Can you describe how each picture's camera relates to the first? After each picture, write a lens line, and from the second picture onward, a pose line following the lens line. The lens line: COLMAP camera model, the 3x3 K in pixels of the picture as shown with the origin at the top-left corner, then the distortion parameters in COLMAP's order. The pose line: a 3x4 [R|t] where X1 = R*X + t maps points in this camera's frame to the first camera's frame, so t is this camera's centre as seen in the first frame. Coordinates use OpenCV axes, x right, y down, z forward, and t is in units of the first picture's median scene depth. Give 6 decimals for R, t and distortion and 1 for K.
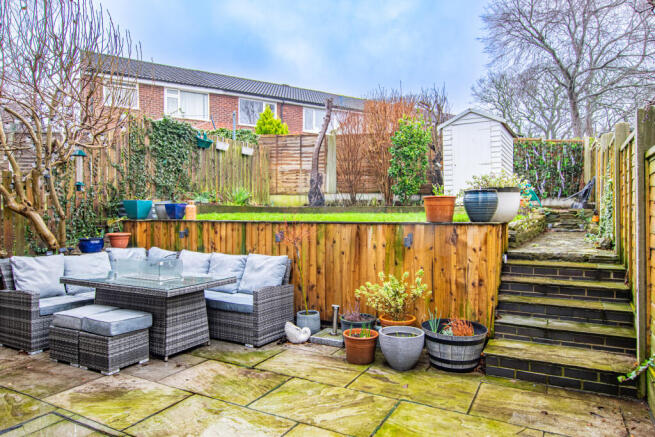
lens RADIAL K [[421.7, 0, 341.8], [0, 421.7, 219.7], [0, 0, 1]] dist [0.000613, 0.027407]
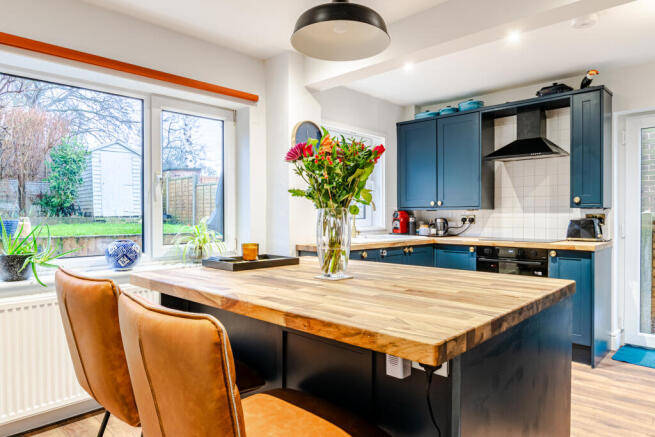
lens RADIAL K [[423.0, 0, 327.5], [0, 423.0, 218.5], [0, 0, 1]] dist [-0.004600, -0.001836]
pose [[0.279134, -0.005030, 0.960239, -1.560700], [0.010721, 0.999940, 0.002121, -0.052093], [-0.960192, 0.009703, 0.279172, 0.093713]]
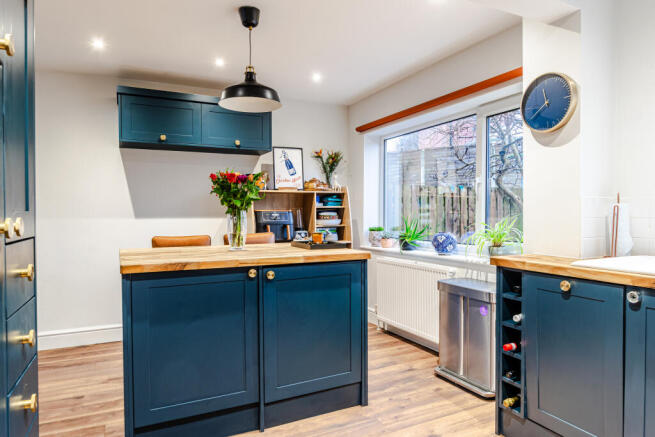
lens RADIAL K [[423.0, 0, 327.5], [0, 423.0, 218.5], [0, 0, 1]] dist [-0.004600, -0.001836]
pose [[0.818805, 0.008516, -0.574009, -0.734849], [-0.004807, 0.999957, 0.007978, -0.053280], [0.574052, -0.003773, 0.818810, -0.246705]]
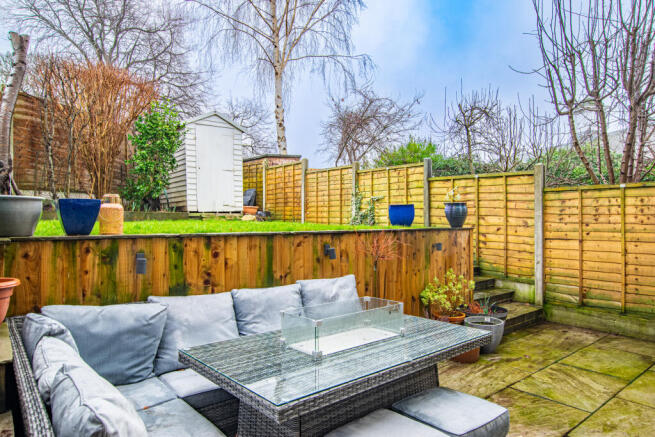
lens RADIAL K [[417.6, 0, 327.5], [0, 417.6, 218.5], [0, 0, 1]] dist [0.001141, 0.001781]
pose [[0.389958, 0.003227, 0.920827, -0.998614], [0.013511, 0.999866, -0.009226, -0.014920], [-0.920734, 0.016039, 0.389862, 0.847332]]
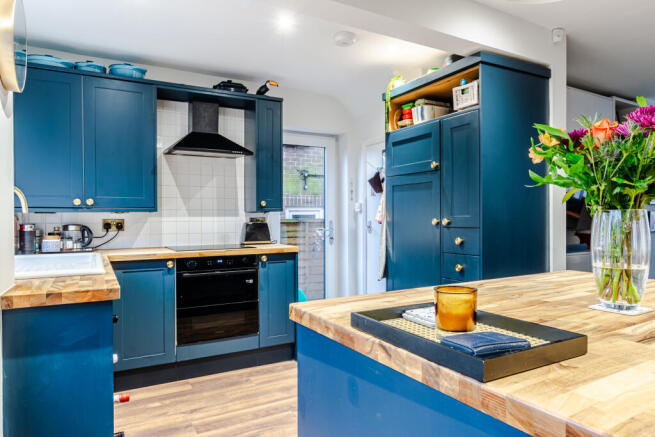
lens RADIAL K [[421.7, 0, 341.8], [0, 421.7, 219.7], [0, 0, 1]] dist [0.000613, 0.027407]
pose [[-0.844940, 0.003452, 0.534850, -1.210898], [0.013159, 0.999811, 0.014335, -0.059726], [-0.534699, 0.019150, -0.844826, 0.484317]]
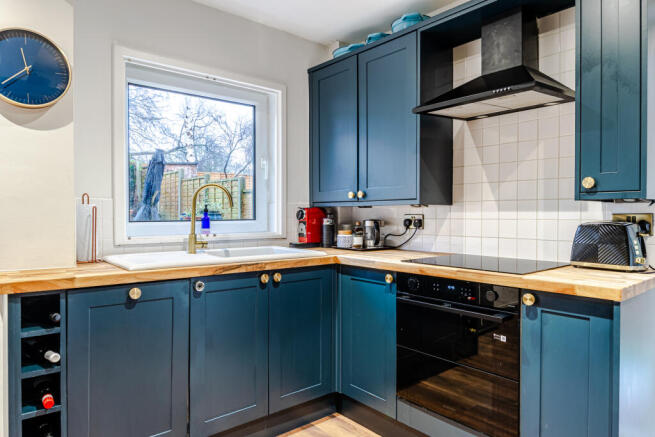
lens RADIAL K [[423.0, 0, 327.5], [0, 423.0, 218.5], [0, 0, 1]] dist [-0.004600, -0.001836]
pose [[0.376735, -0.006635, 0.926298, -1.081054], [0.007588, 0.999963, 0.004077, -0.052369], [-0.926290, 0.005493, 0.376771, -0.068670]]
